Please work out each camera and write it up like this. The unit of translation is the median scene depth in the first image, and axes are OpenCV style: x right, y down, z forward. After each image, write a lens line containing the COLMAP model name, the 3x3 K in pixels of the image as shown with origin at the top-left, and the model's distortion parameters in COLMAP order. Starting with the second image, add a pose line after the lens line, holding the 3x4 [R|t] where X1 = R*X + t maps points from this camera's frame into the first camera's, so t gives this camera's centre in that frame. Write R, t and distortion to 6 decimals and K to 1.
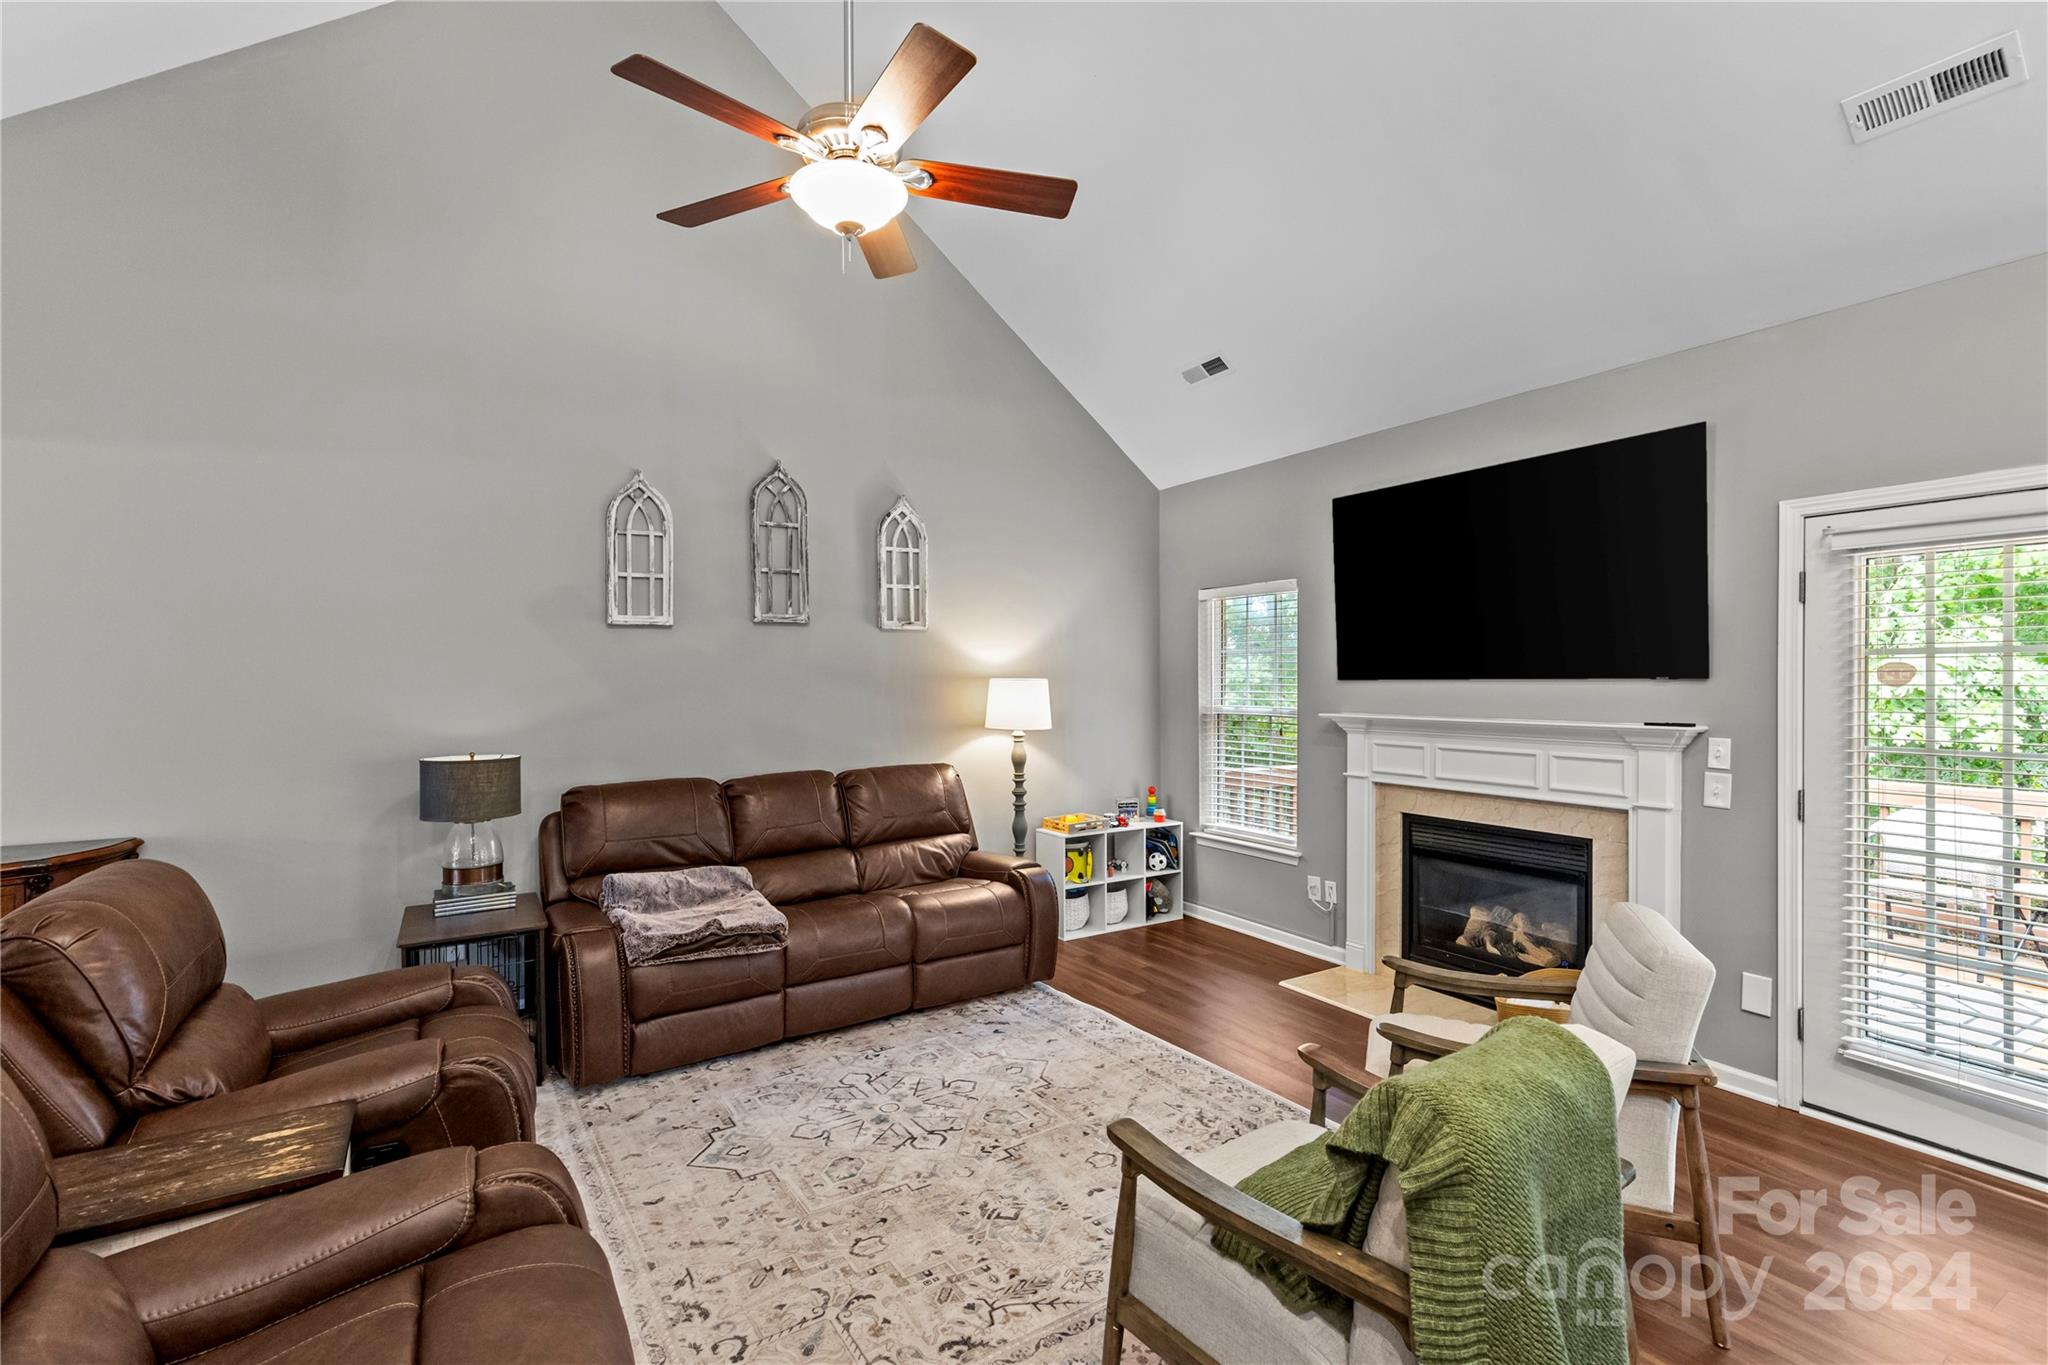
lens RADIAL K [[919.4, 0, 1021.0], [0, 919.4, 682.7], [0, 0, 1]] dist [0.010748, -0.003290]
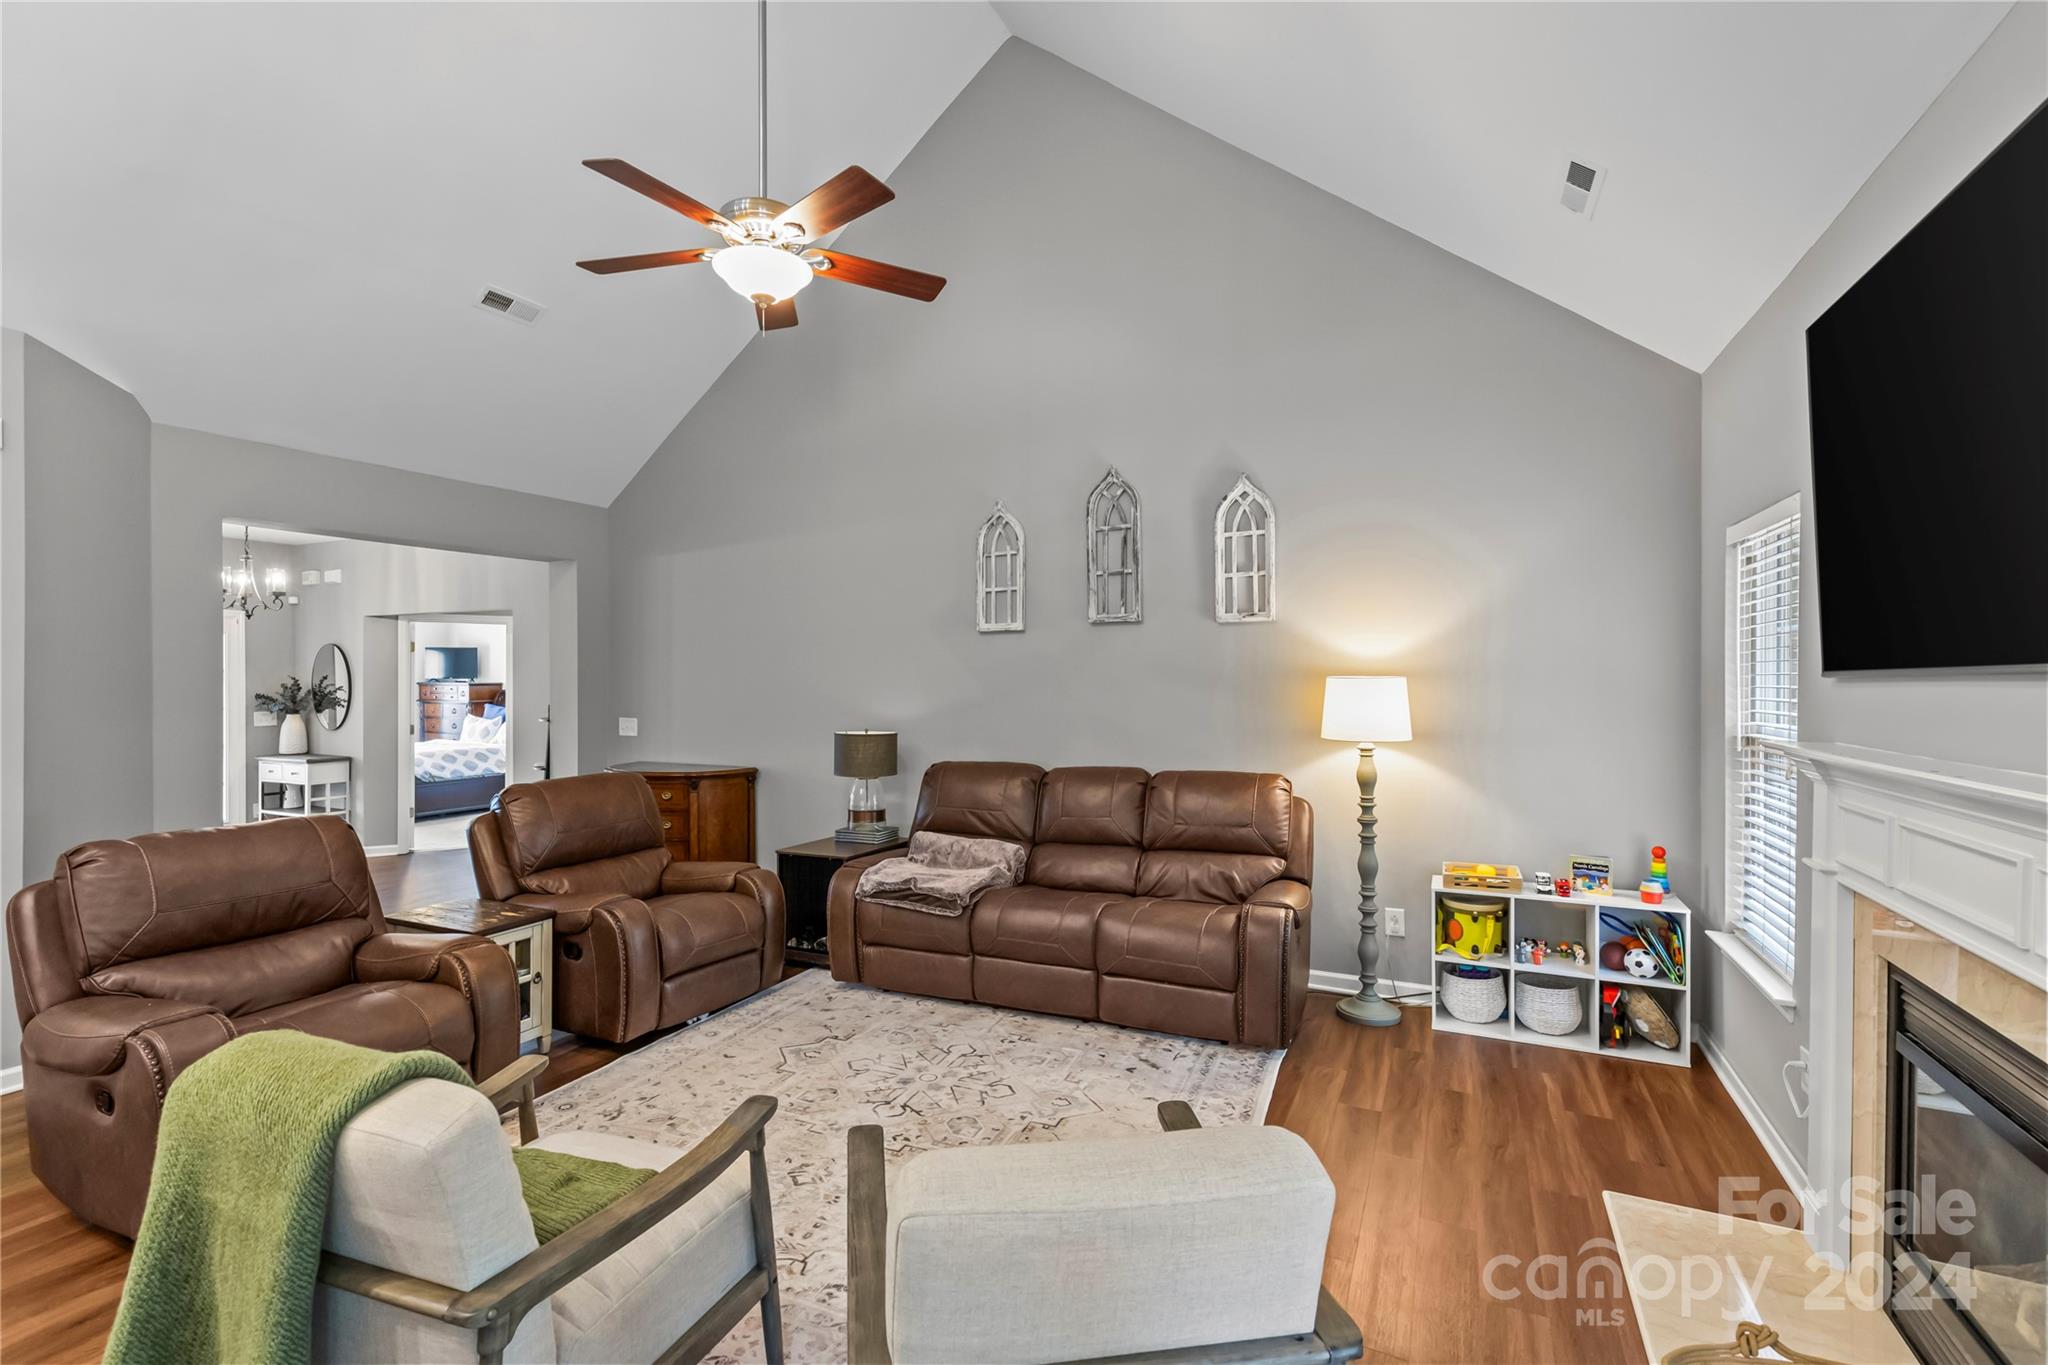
lens RADIAL K [[919.4, 0, 1010.4], [0, 919.4, 683.7], [0, 0, 1]] dist [0.010748, -0.003290]
pose [[0.536525, 0.006194, -0.843862, 0.592883], [-0.005769, 0.999977, 0.003672, 0.000736], [0.843865, 0.002898, 0.536548, 0.373031]]
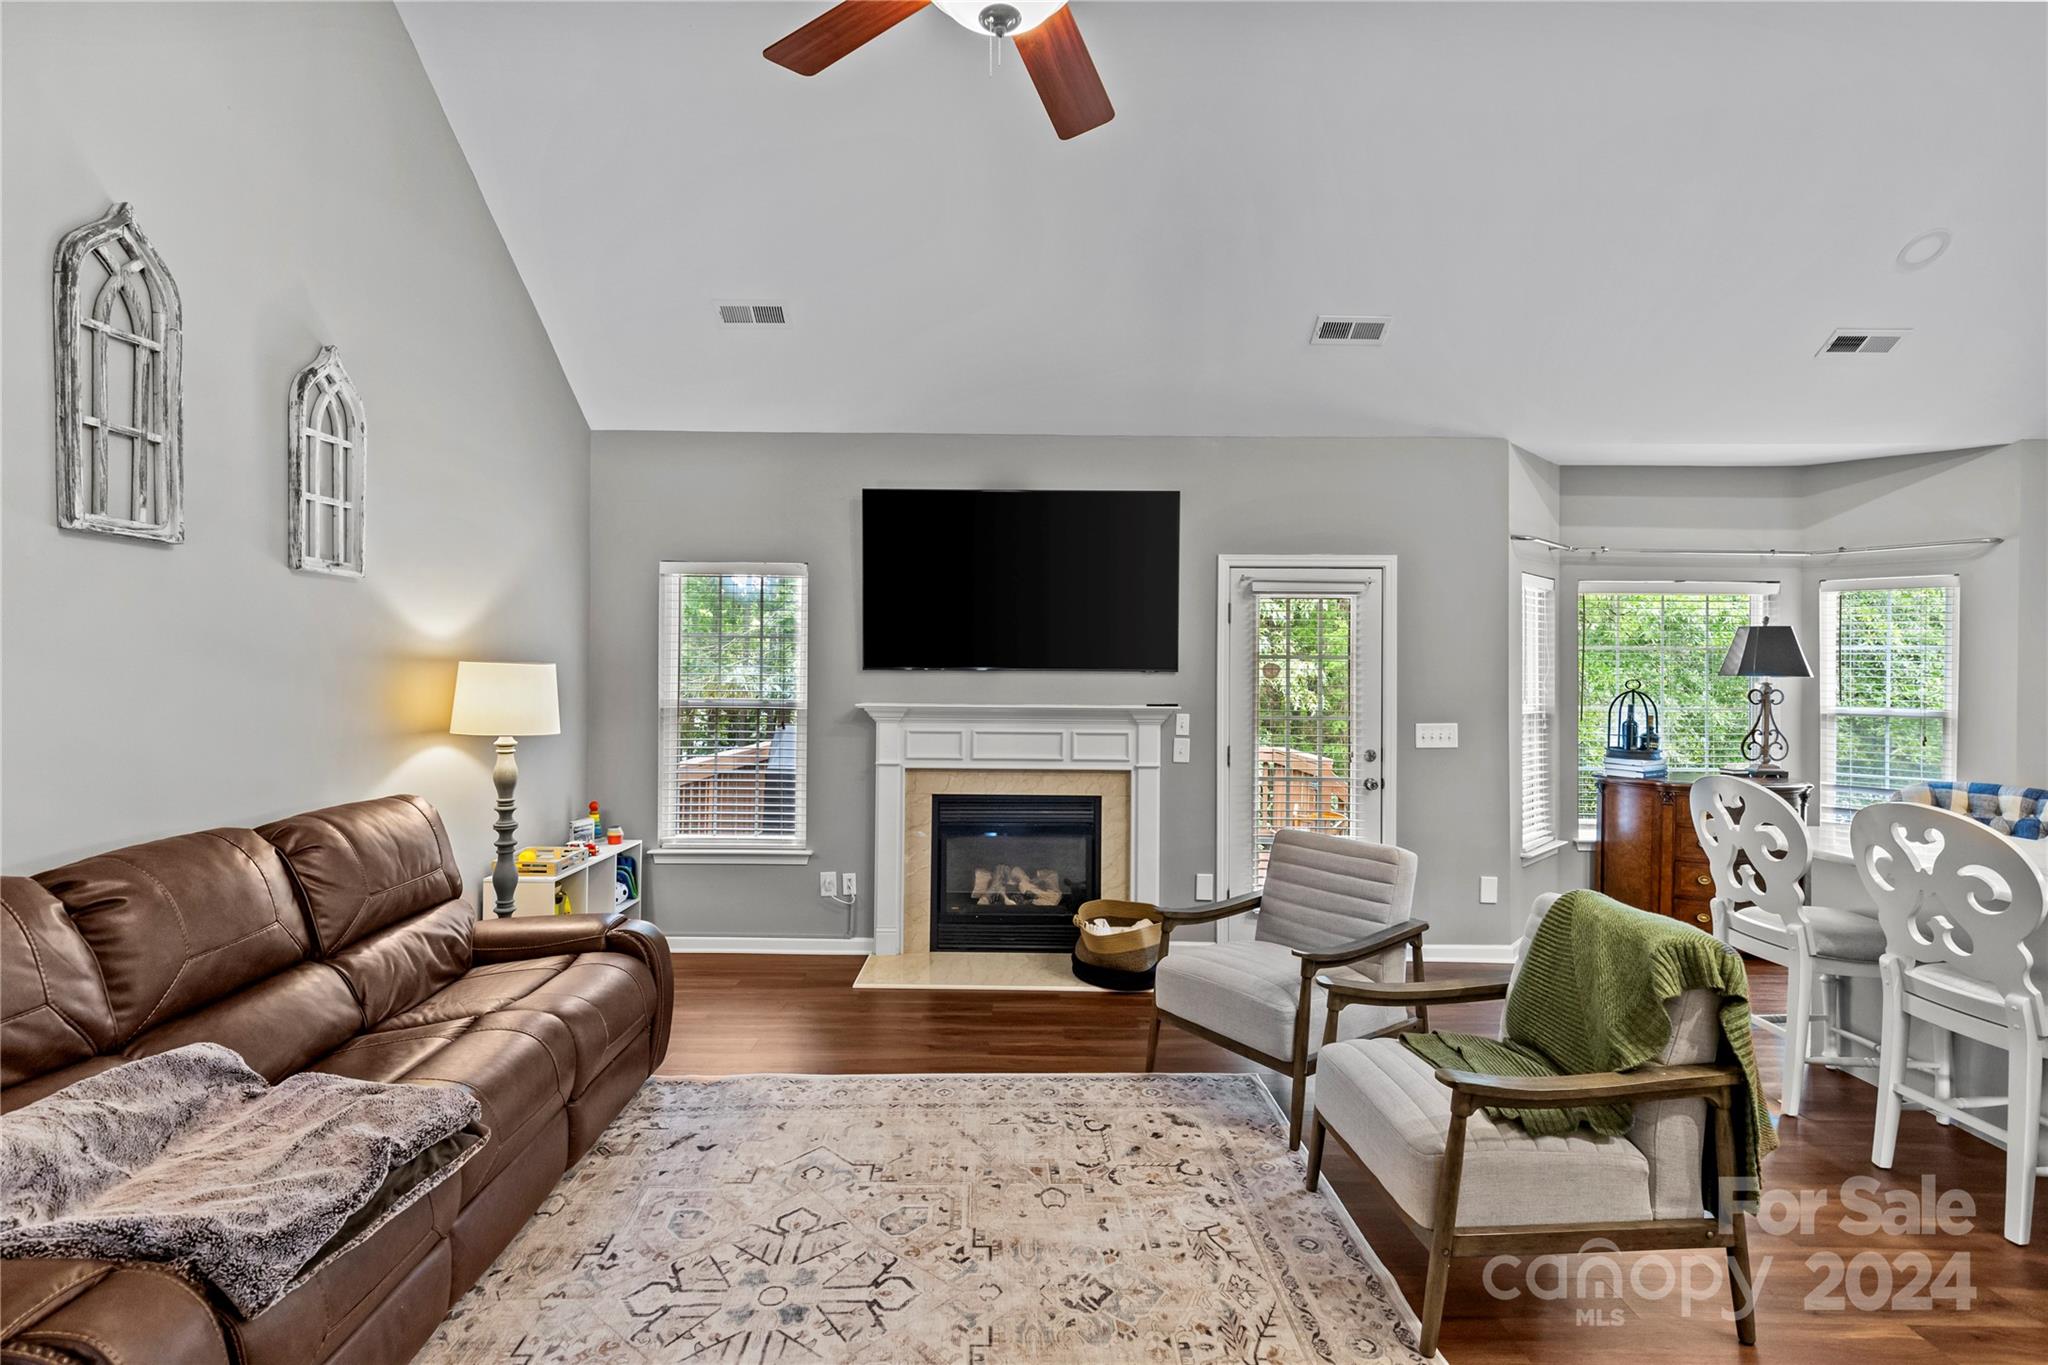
lens RADIAL K [[919.4, 0, 1012.7], [0, 919.4, 675.7], [0, 0, 1]] dist [0.010748, -0.003290]
pose [[0.529838, 0.008730, 0.848054, -0.459992], [-0.006887, 0.999958, -0.005991, 0.008733], [-0.848071, -0.002667, 0.529876, 0.365303]]
